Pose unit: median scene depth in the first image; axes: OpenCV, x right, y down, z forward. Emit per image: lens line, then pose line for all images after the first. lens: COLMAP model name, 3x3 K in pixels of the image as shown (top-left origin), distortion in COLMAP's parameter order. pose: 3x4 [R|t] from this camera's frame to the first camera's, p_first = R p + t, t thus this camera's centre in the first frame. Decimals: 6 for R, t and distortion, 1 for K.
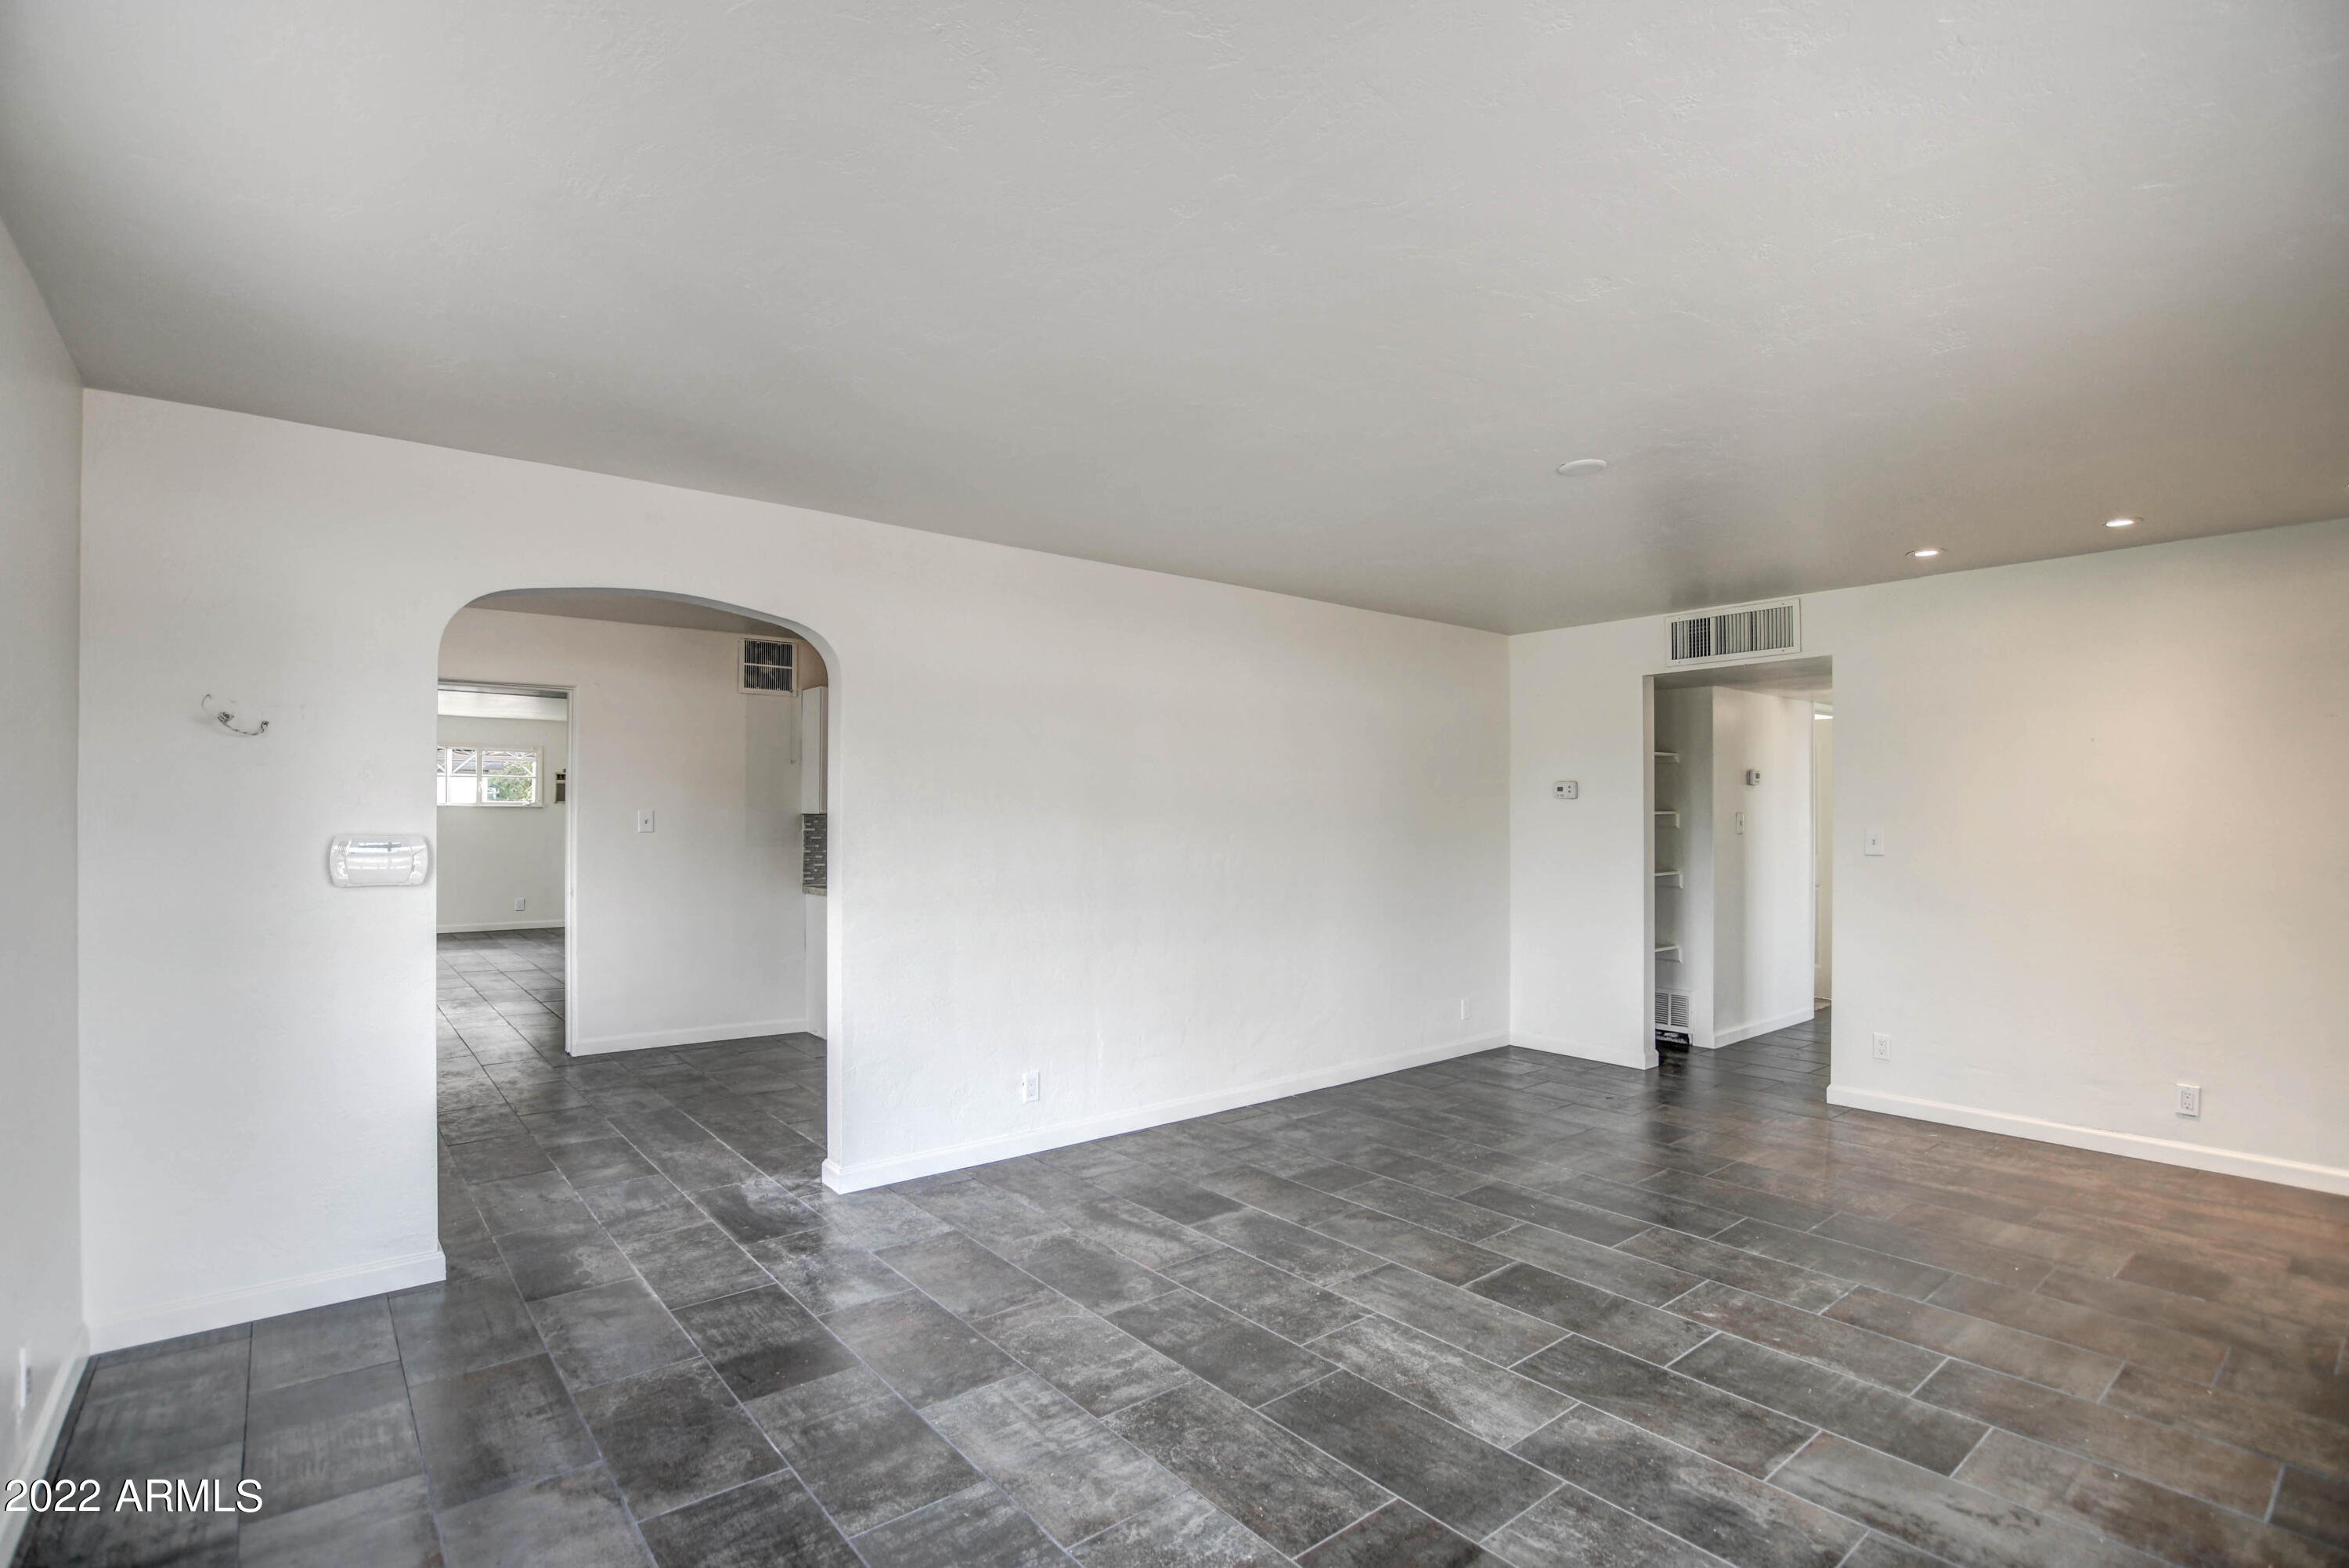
lens RADIAL K [[1098.8, 0, 1170.9], [0, 1098.8, 795.1], [0, 0, 1]] dist [-0.022081, 0.000113]
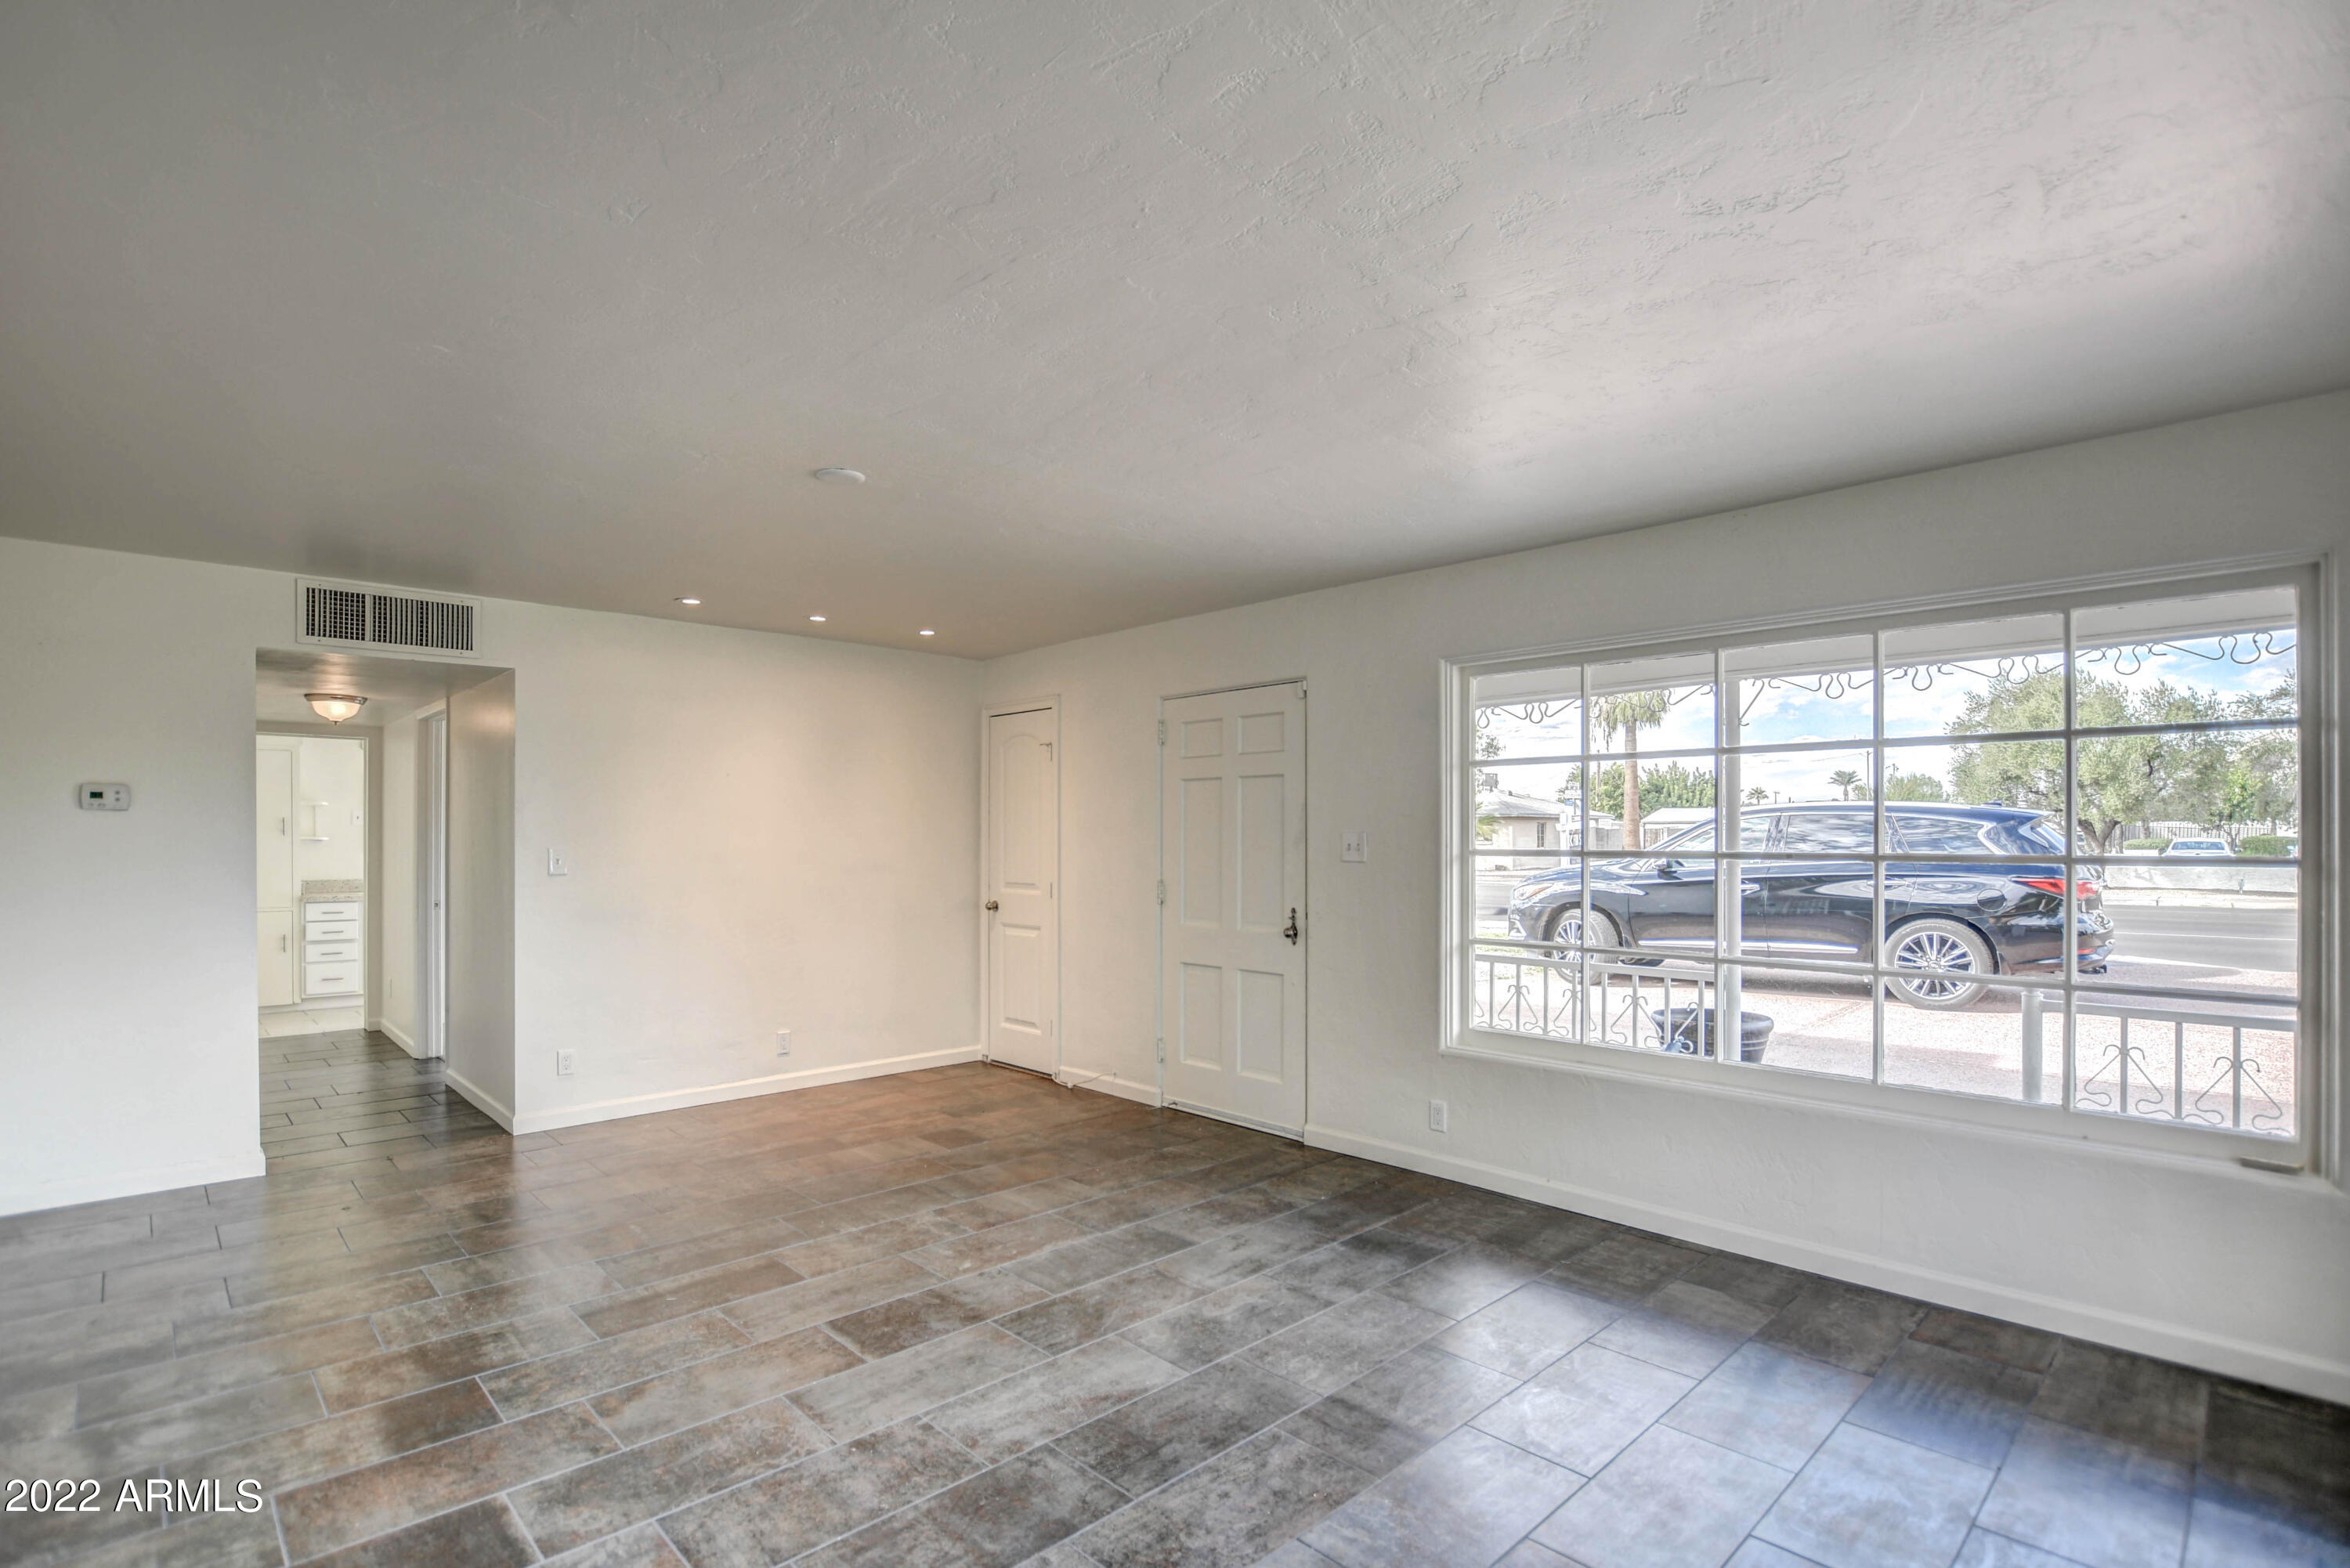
lens RADIAL K [[1104.4, 0, 1152.4], [0, 1104.4, 828.7], [0, 0, 1]] dist [-0.028229, -0.000033]
pose [[-0.069753, 0.004803, 0.997553, -0.677416], [-0.019282, 0.999795, -0.006162, 0.013935], [-0.997378, -0.019664, -0.069646, 0.872915]]
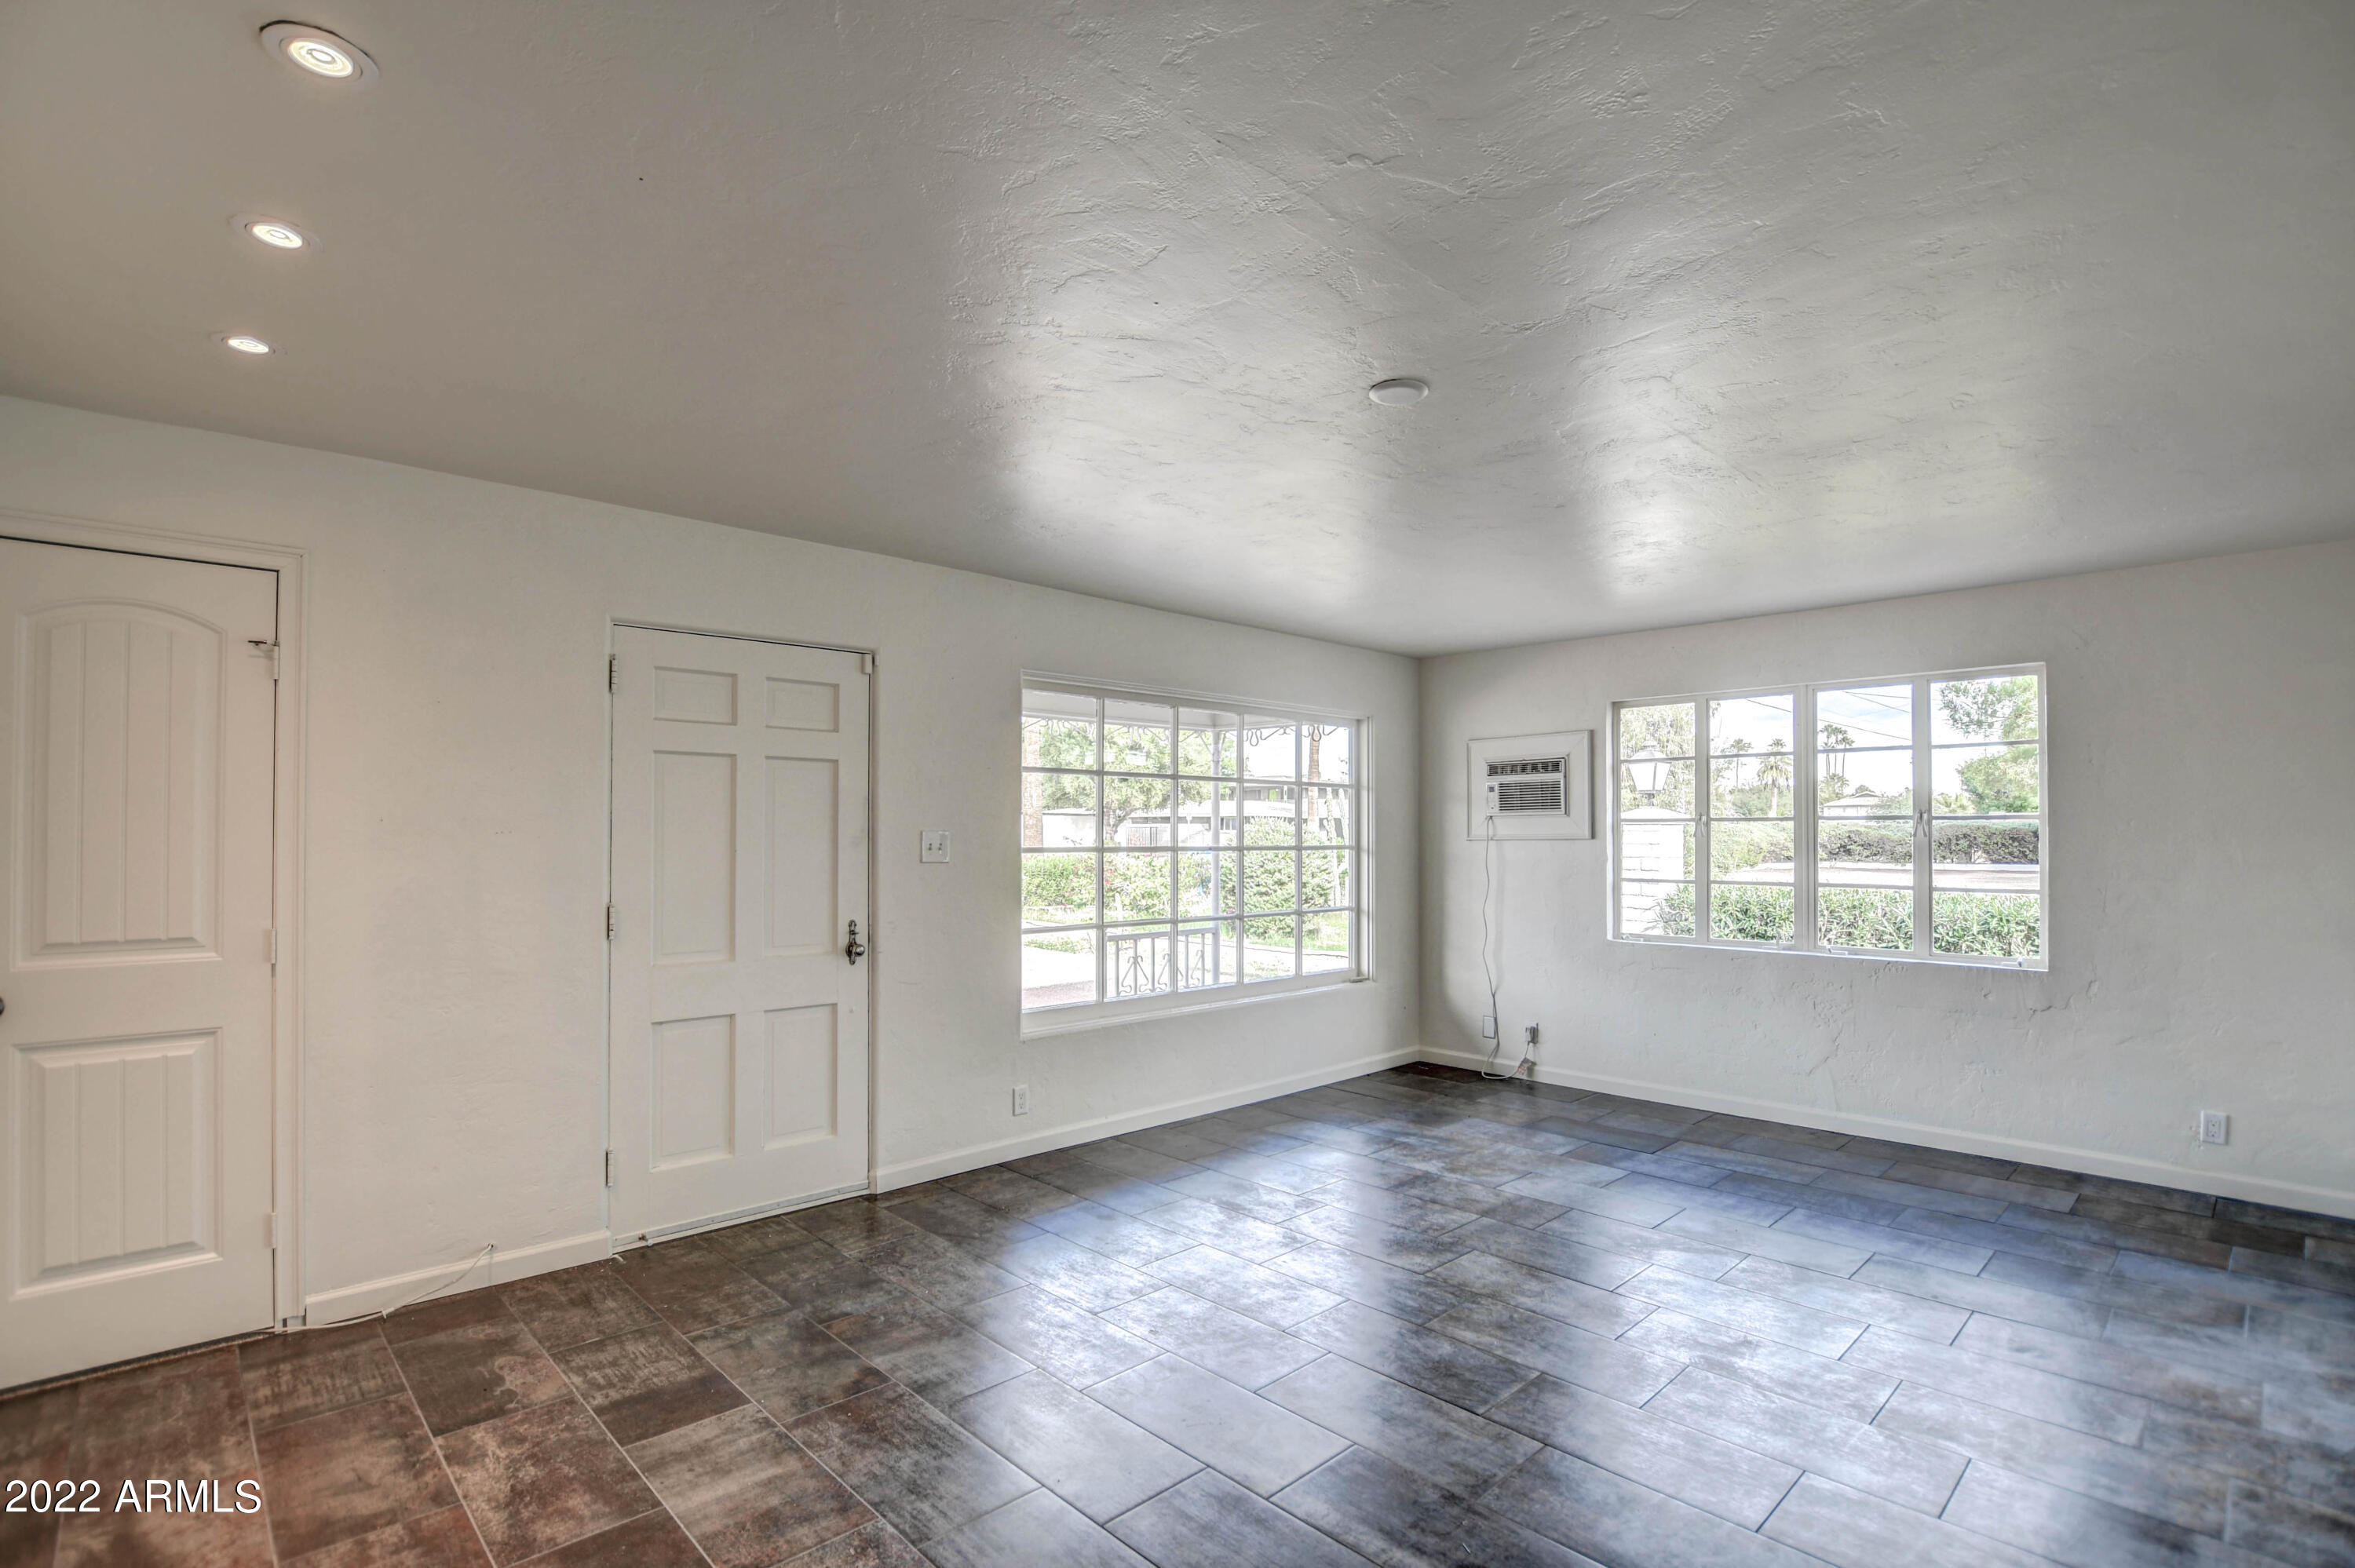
lens RADIAL K [[1106.7, 0, 1154.8], [0, 1106.7, 828.8], [0, 0, 1]] dist [-0.028229, -0.000033]
pose [[-0.997676, -0.003389, -0.068054, 0.662193], [-0.001727, 0.999699, -0.024461, 0.036528], [0.068117, -0.024287, -0.997382, 1.941056]]
